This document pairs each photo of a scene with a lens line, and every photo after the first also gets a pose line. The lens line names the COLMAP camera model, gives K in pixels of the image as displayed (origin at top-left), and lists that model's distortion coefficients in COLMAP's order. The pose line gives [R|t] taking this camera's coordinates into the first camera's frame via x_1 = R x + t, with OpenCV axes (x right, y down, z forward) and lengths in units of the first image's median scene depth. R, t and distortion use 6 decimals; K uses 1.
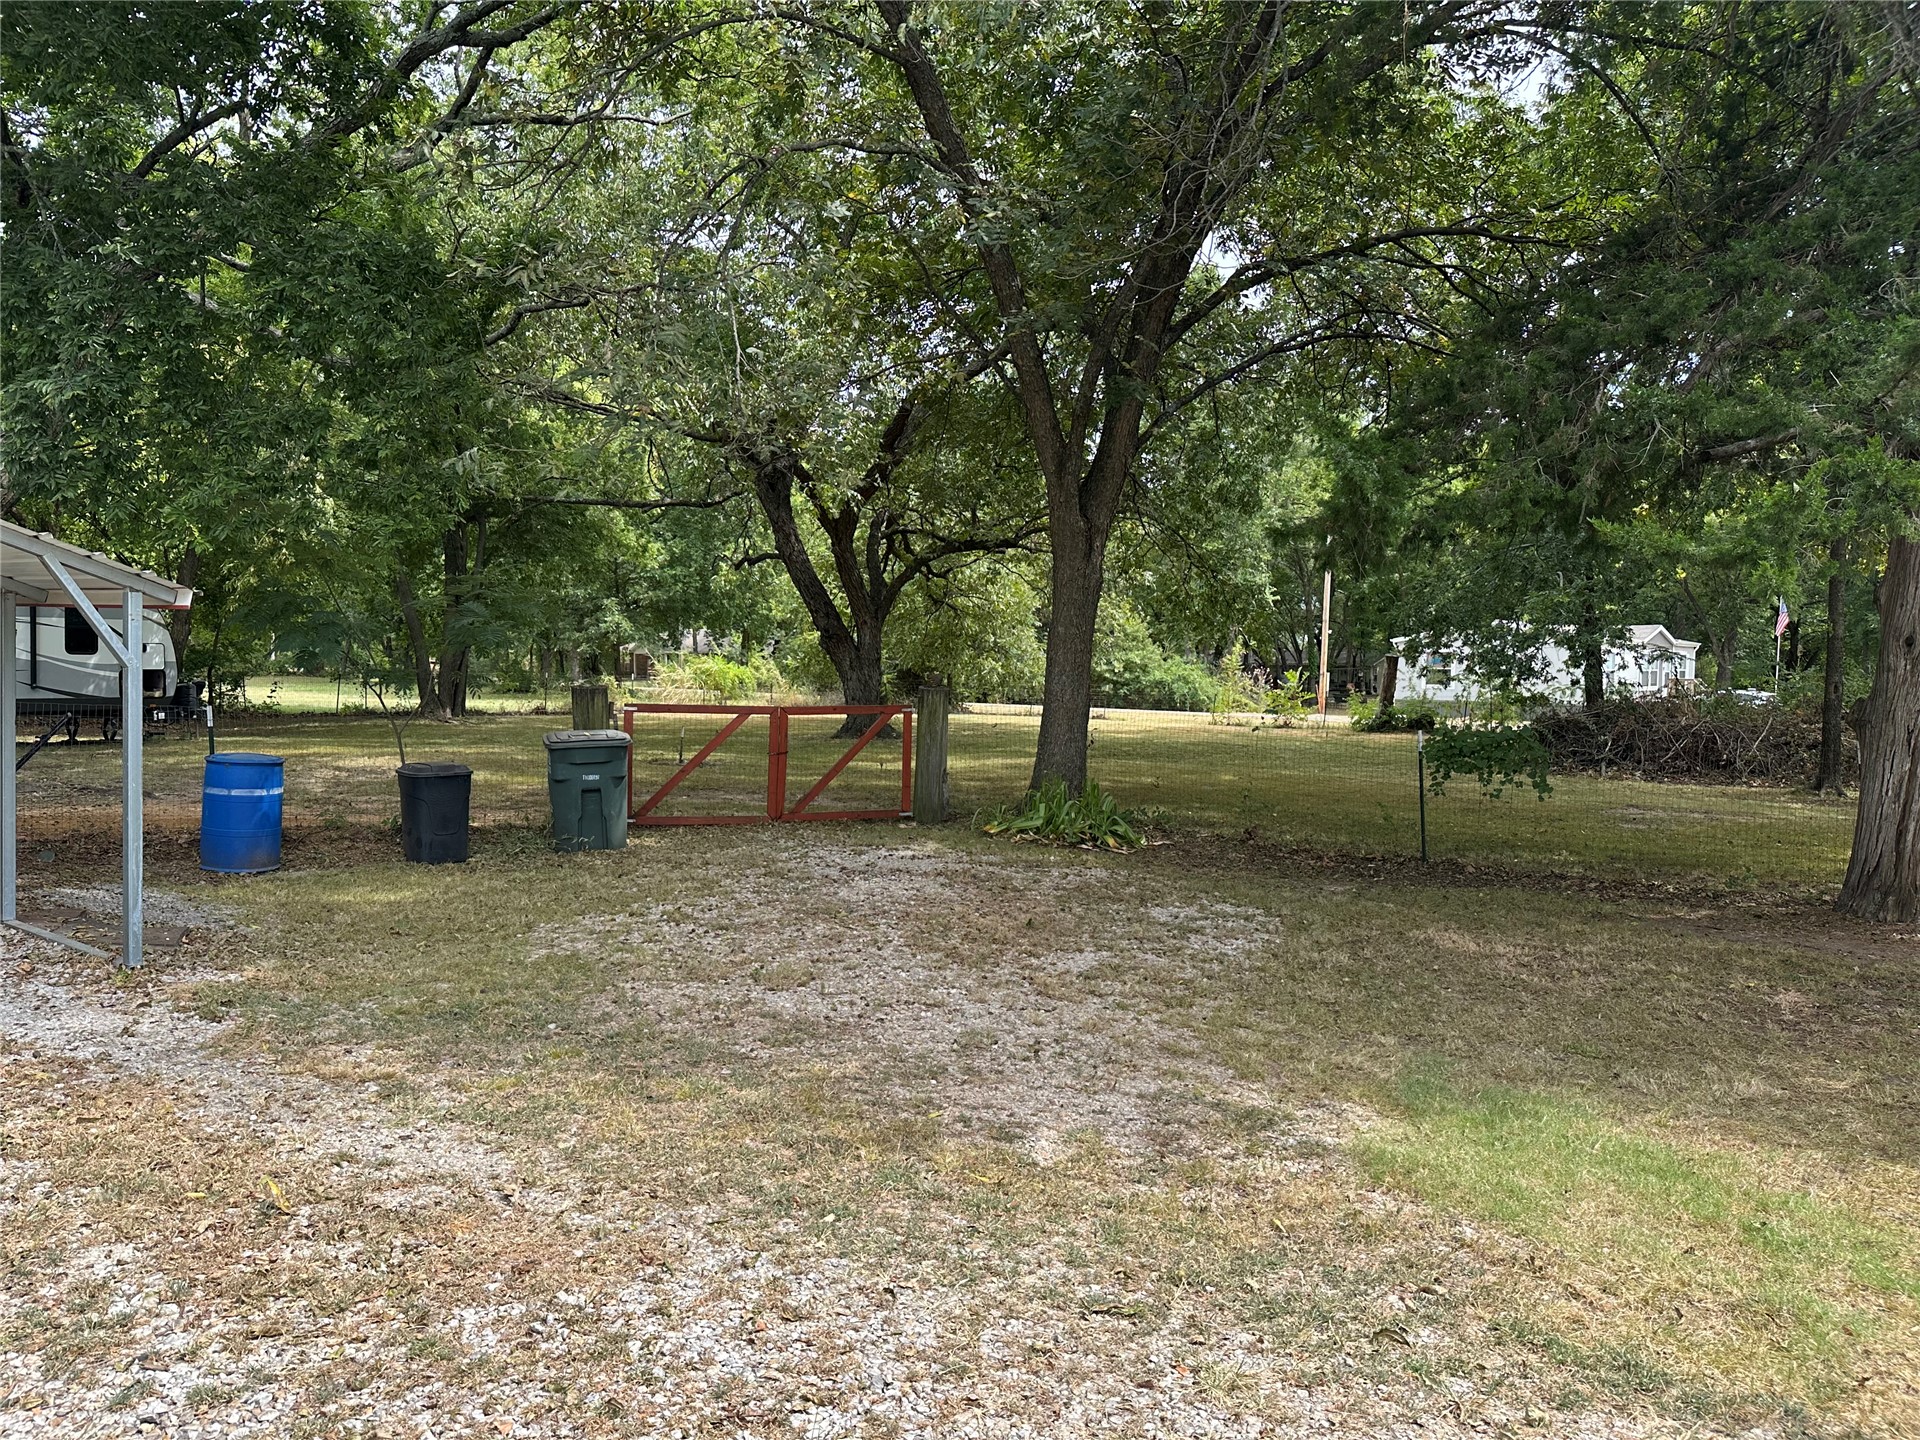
lens RADIAL K [[1353.1, 0, 960.0], [0, 1353.1, 720.0], [0, 0, 1]] dist [0.064134, -0.078888]
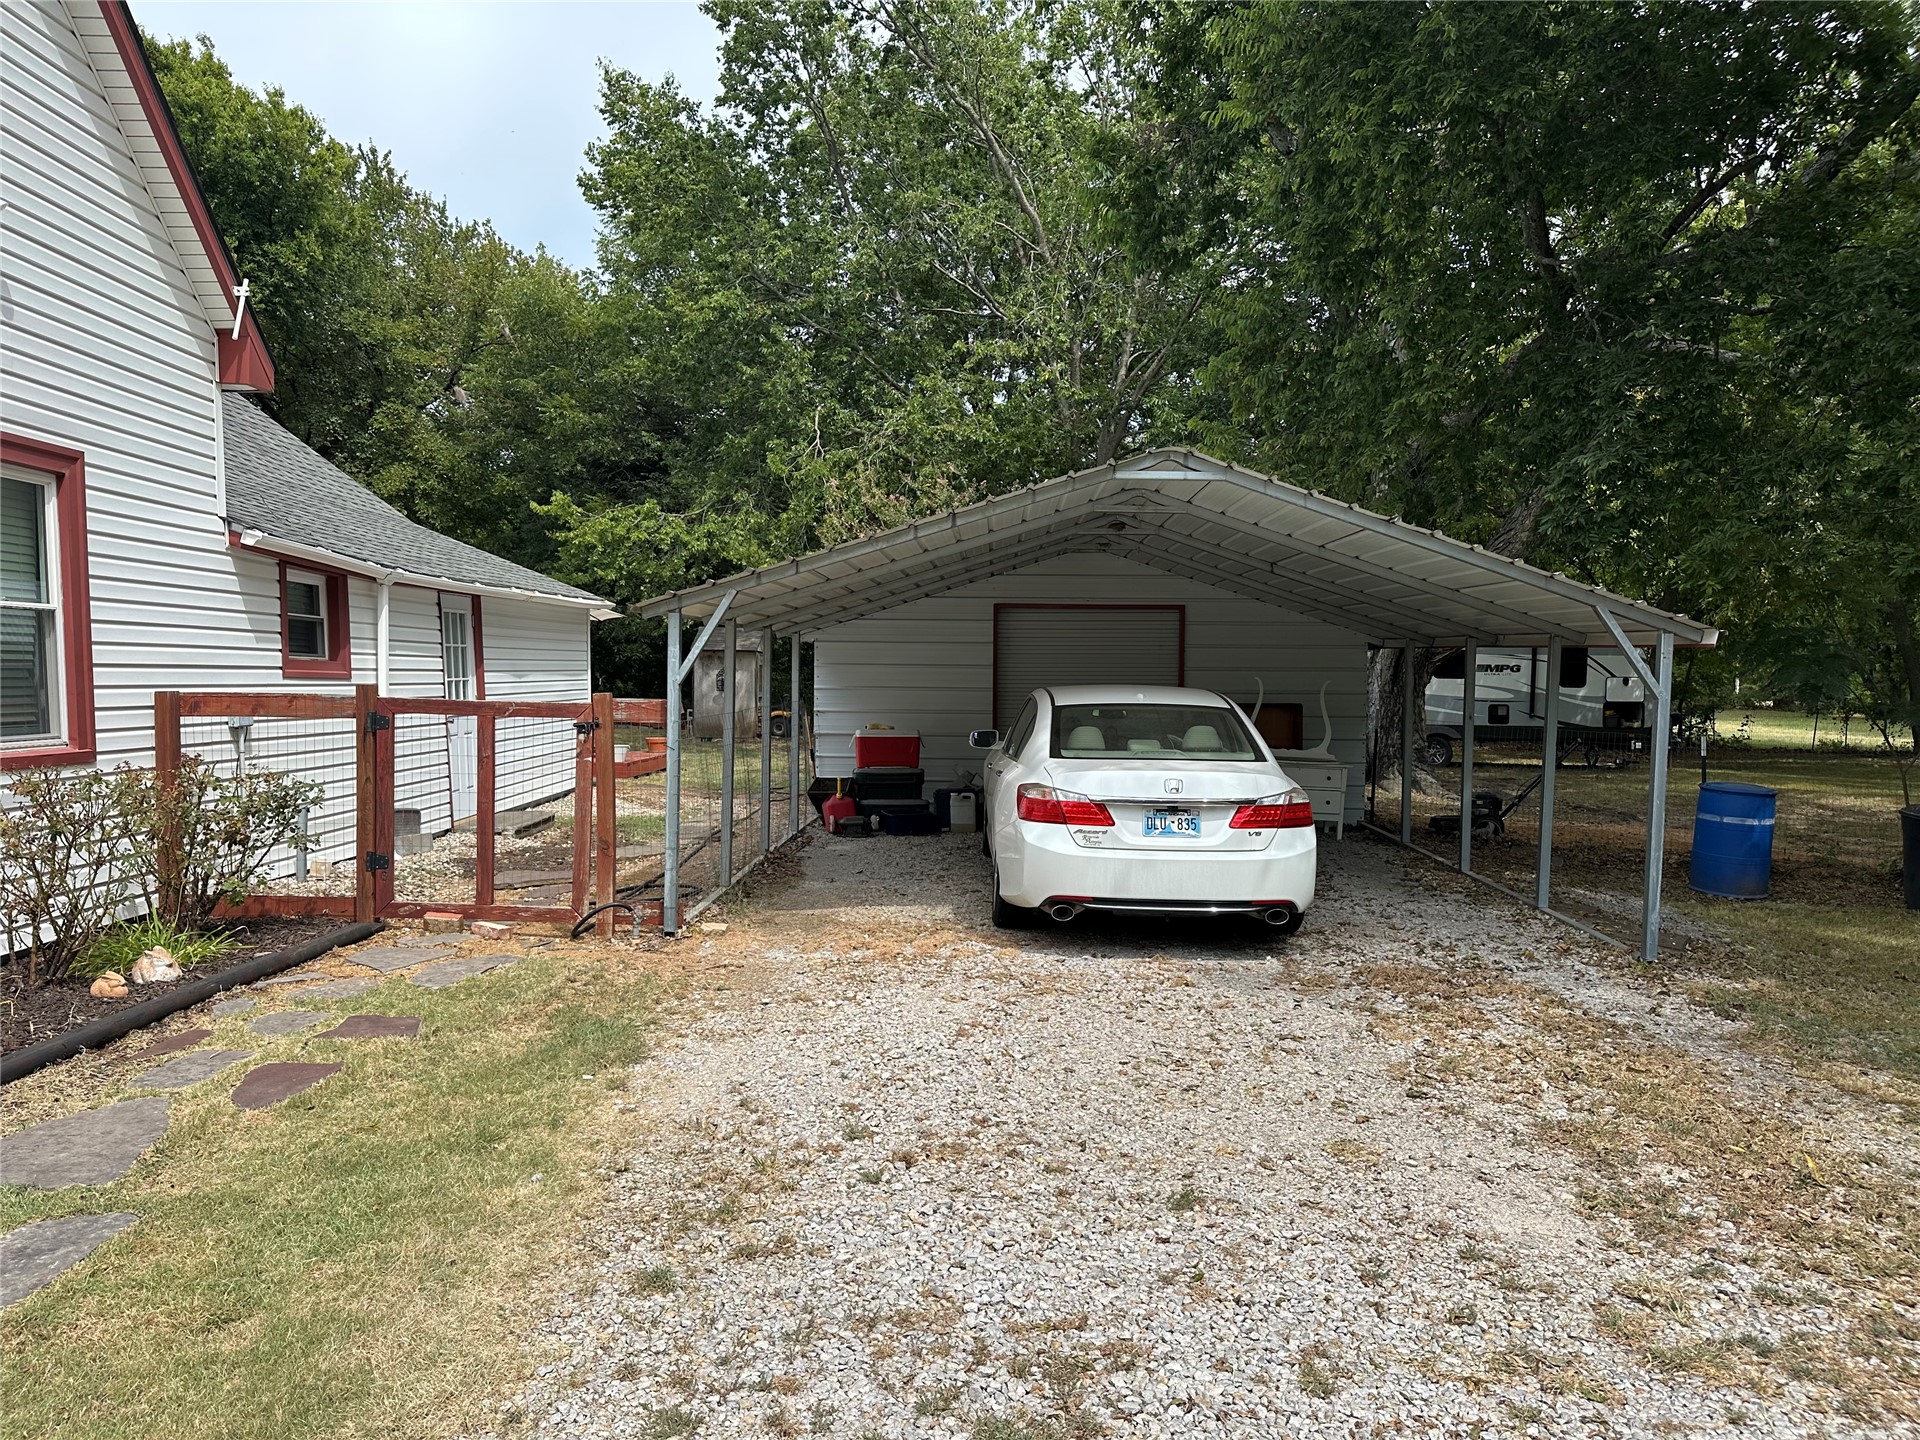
lens RADIAL K [[1365.8, 0, 960.5], [0, 1365.8, 727.5], [0, 0, 1]] dist [0.027281, -0.021743]
pose [[0.558208, 0.026812, -0.829268, 0.022092], [-0.042383, 0.999094, 0.003774, 0.005492], [0.828618, 0.033041, 0.558839, -0.126122]]
